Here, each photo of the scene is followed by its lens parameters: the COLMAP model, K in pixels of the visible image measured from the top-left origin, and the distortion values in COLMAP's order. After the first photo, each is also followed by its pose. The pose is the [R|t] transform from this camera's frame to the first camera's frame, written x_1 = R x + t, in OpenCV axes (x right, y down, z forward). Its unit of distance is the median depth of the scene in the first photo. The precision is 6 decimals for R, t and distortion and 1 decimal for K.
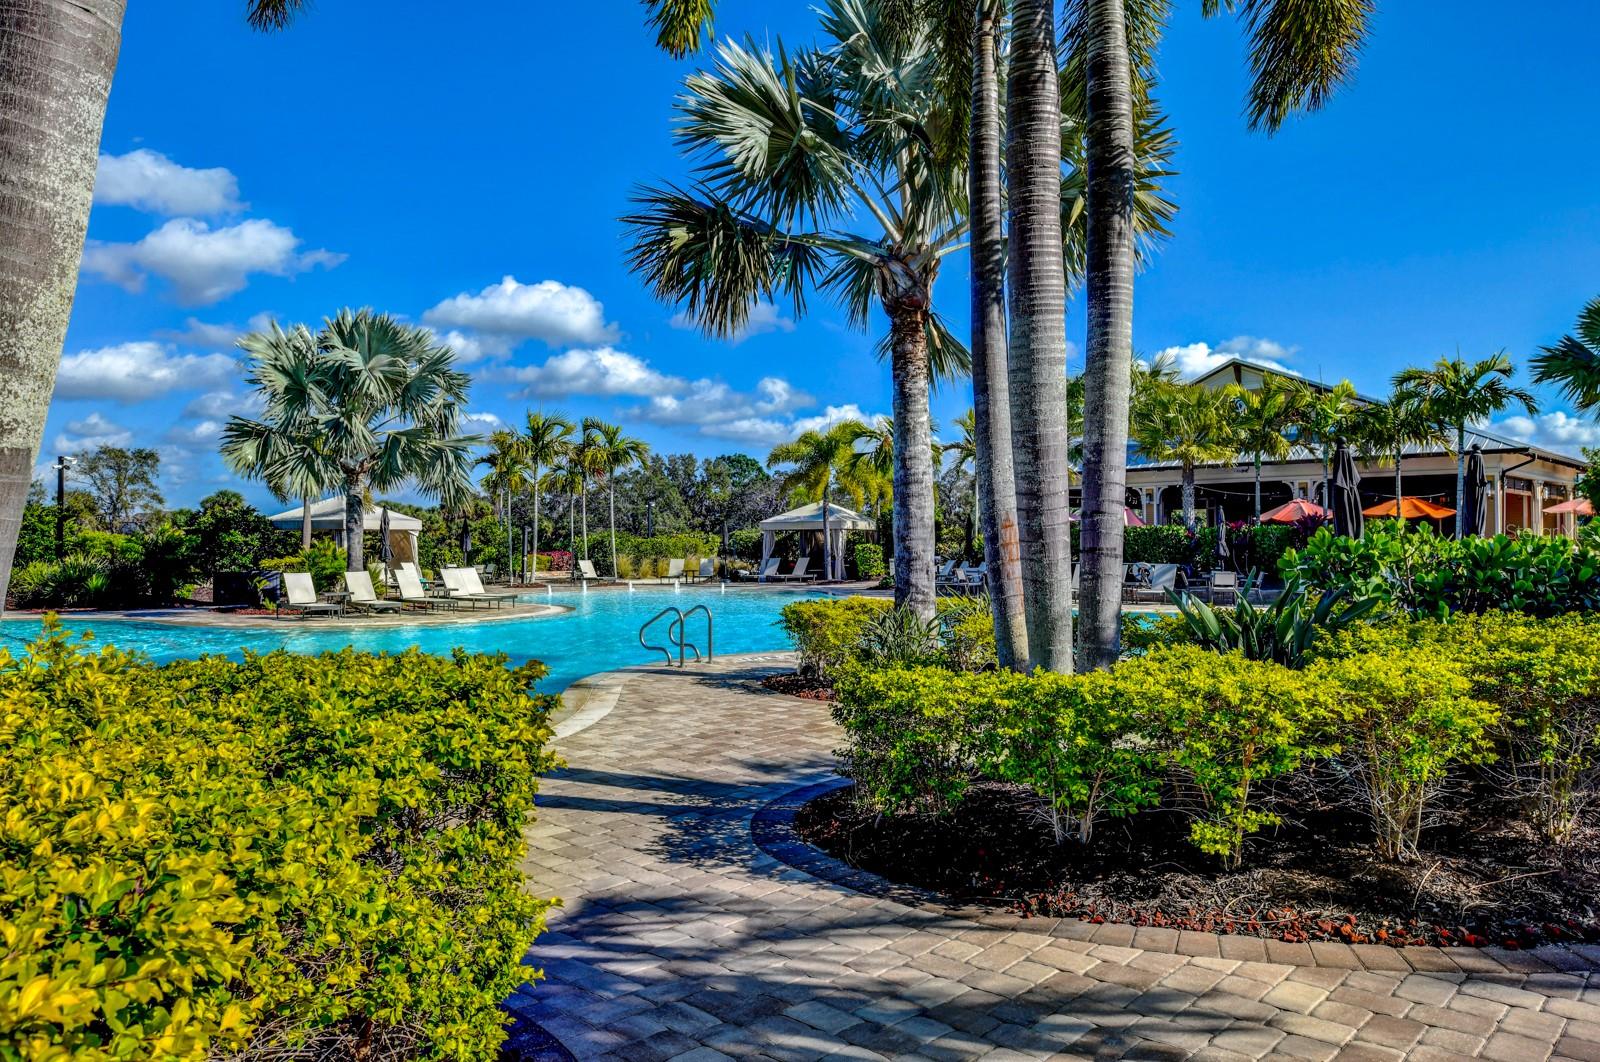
lens RADIAL K [[1096.2, 0, 808.8], [0, 1096.2, 533.4], [0, 0, 1]] dist [-0.001511, -0.003937]
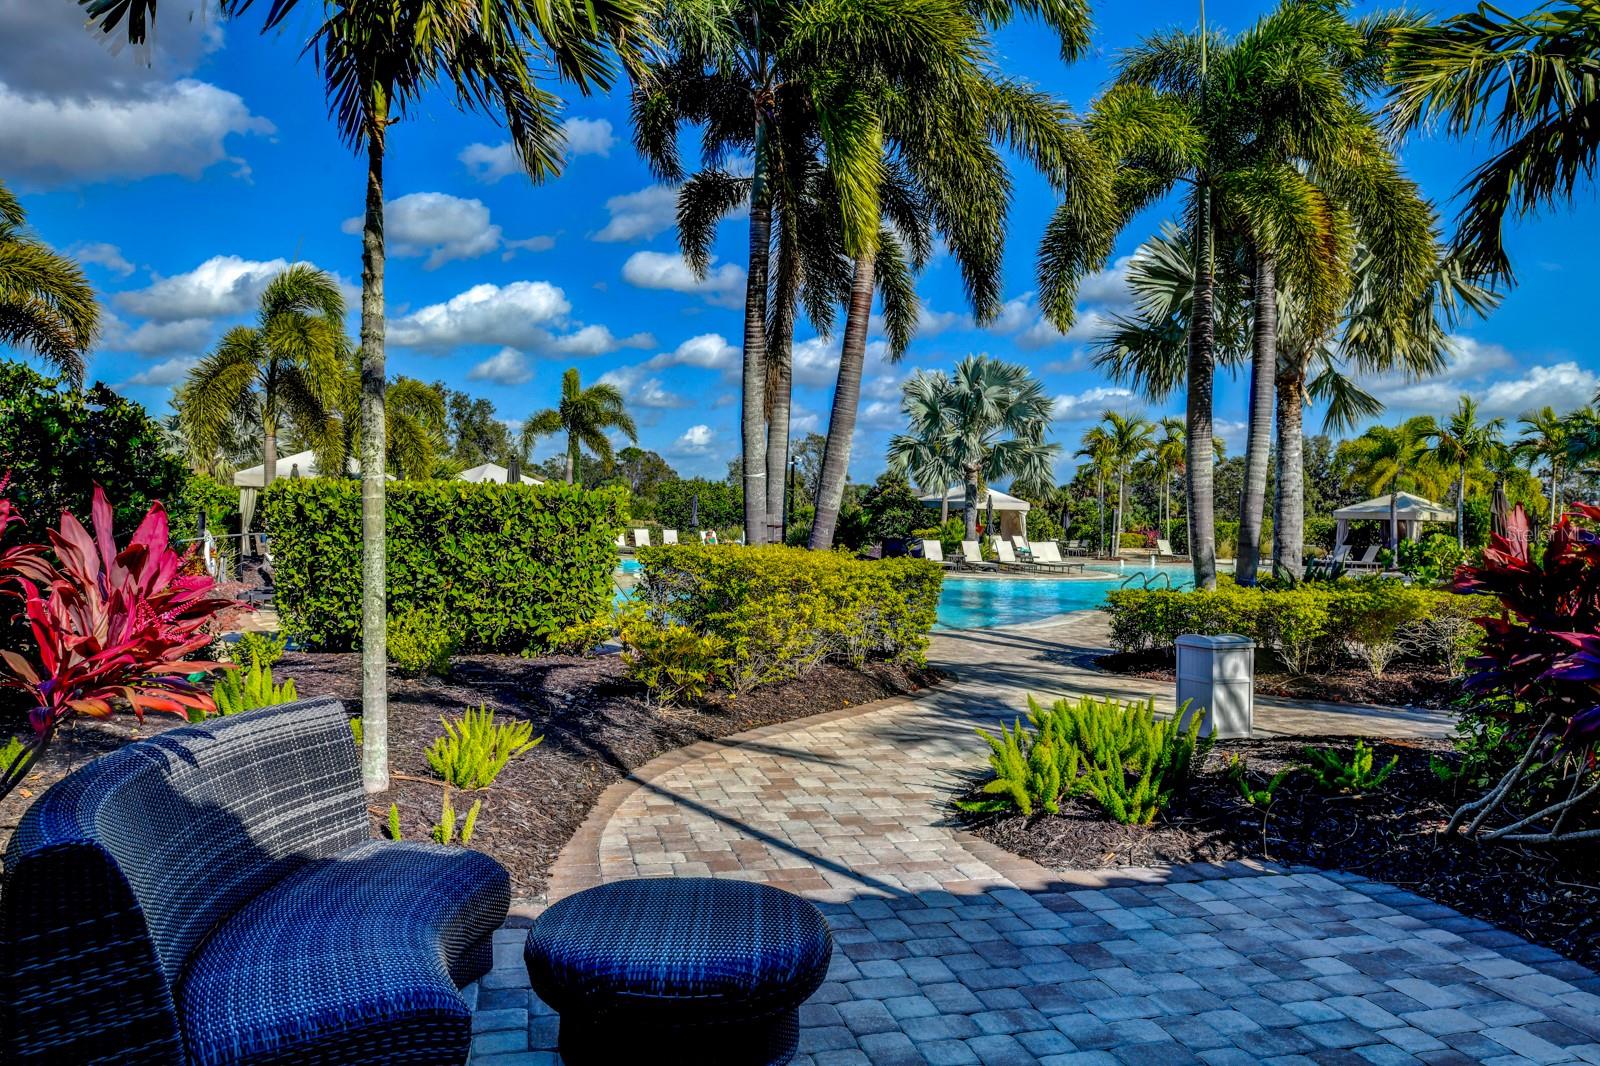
lens RADIAL K [[1096.2, 0, 808.8], [0, 1096.2, 535.4], [0, 0, 1]] dist [-0.001511, -0.003937]
pose [[0.842594, 0.039488, -0.537100, 0.108992], [-0.026789, 0.999147, 0.031432, -0.007065], [0.537882, -0.012097, 0.842933, -0.194071]]
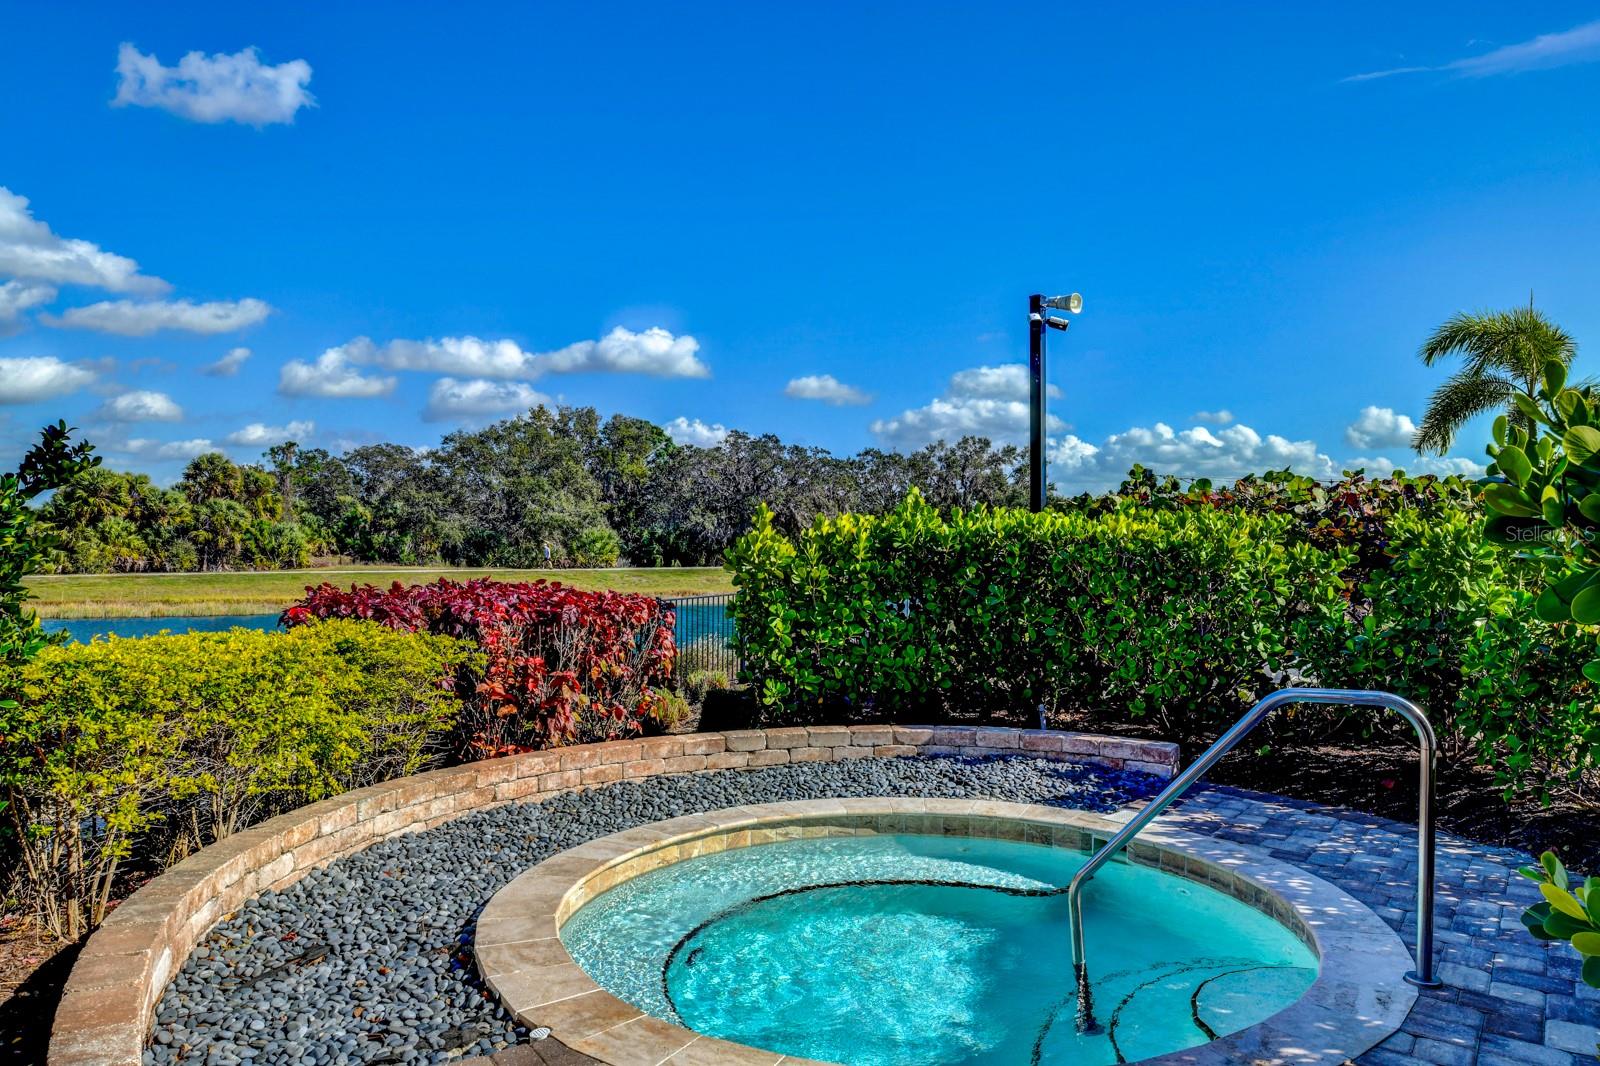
lens RADIAL K [[1096.2, 0, 808.8], [0, 1096.2, 535.4], [0, 0, 1]] dist [-0.001511, -0.003937]
pose [[0.987873, 0.008024, 0.155059, -0.304149], [-0.008689, 0.999956, 0.003611, 0.010177], [-0.155023, -0.004915, 0.987899, 1.218374]]
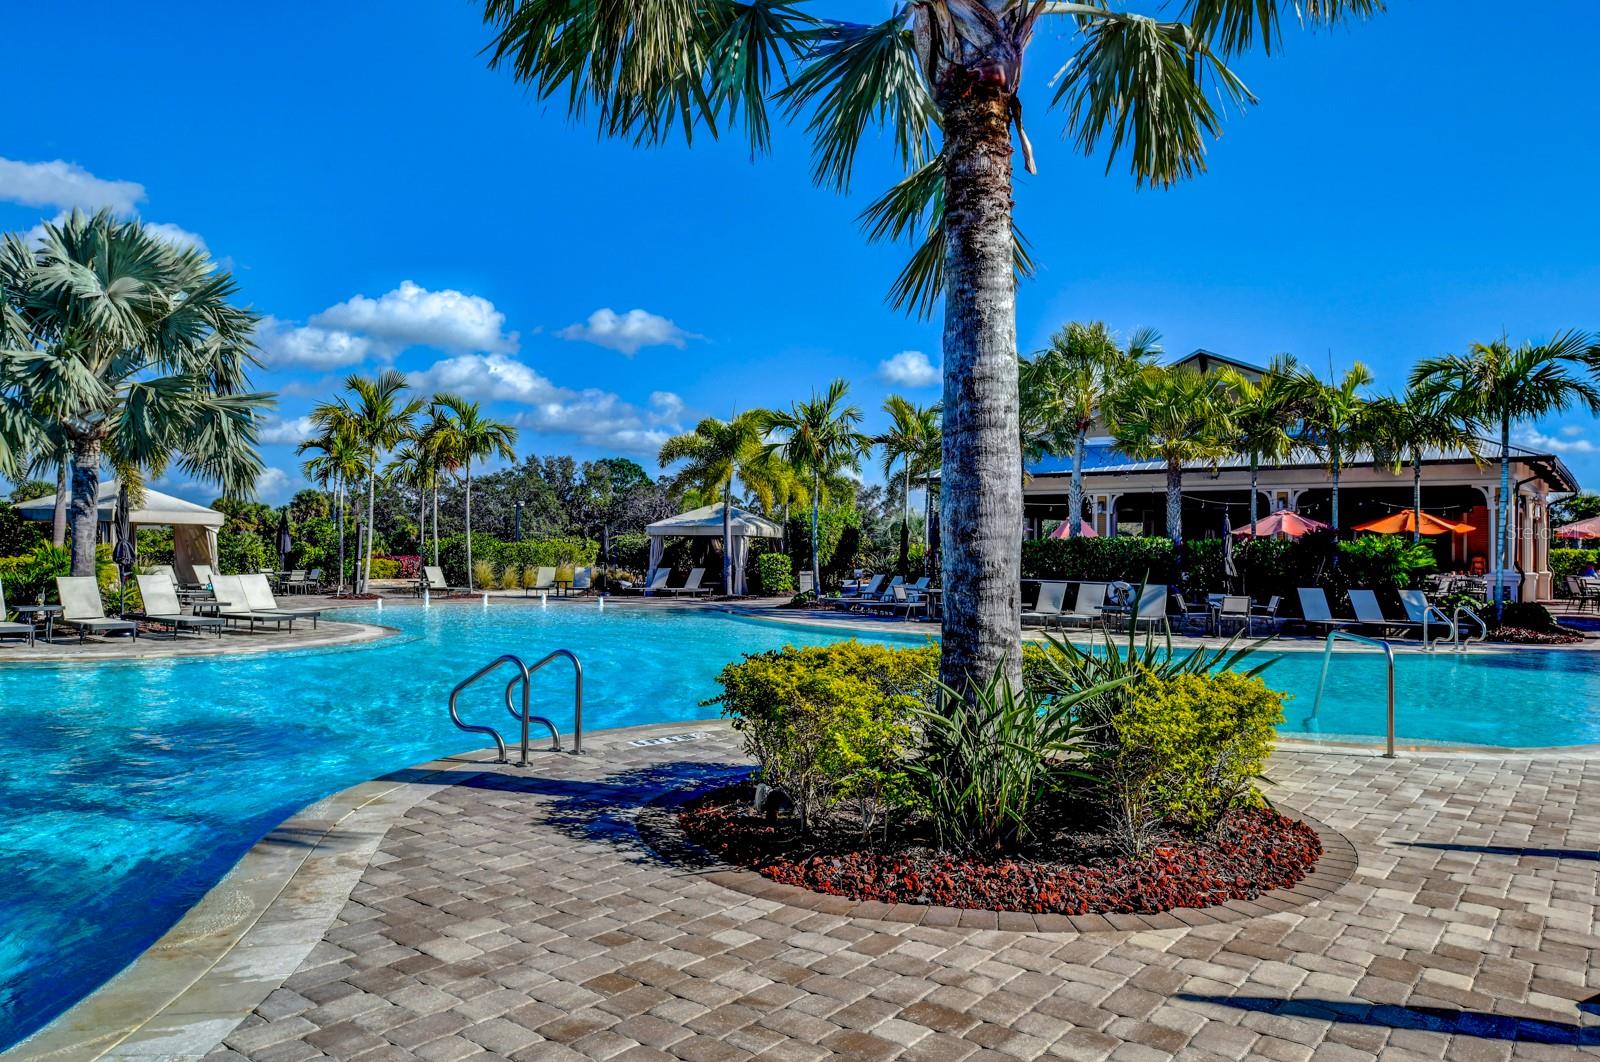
lens RADIAL K [[1096.2, 0, 808.8], [0, 1096.2, 533.4], [0, 0, 1]] dist [-0.001511, -0.003937]
pose [[0.993931, 0.021762, 0.107832, -0.012616], [-0.020628, 0.999720, -0.011624, 0.003377], [-0.108055, 0.009329, 0.994101, 0.153914]]
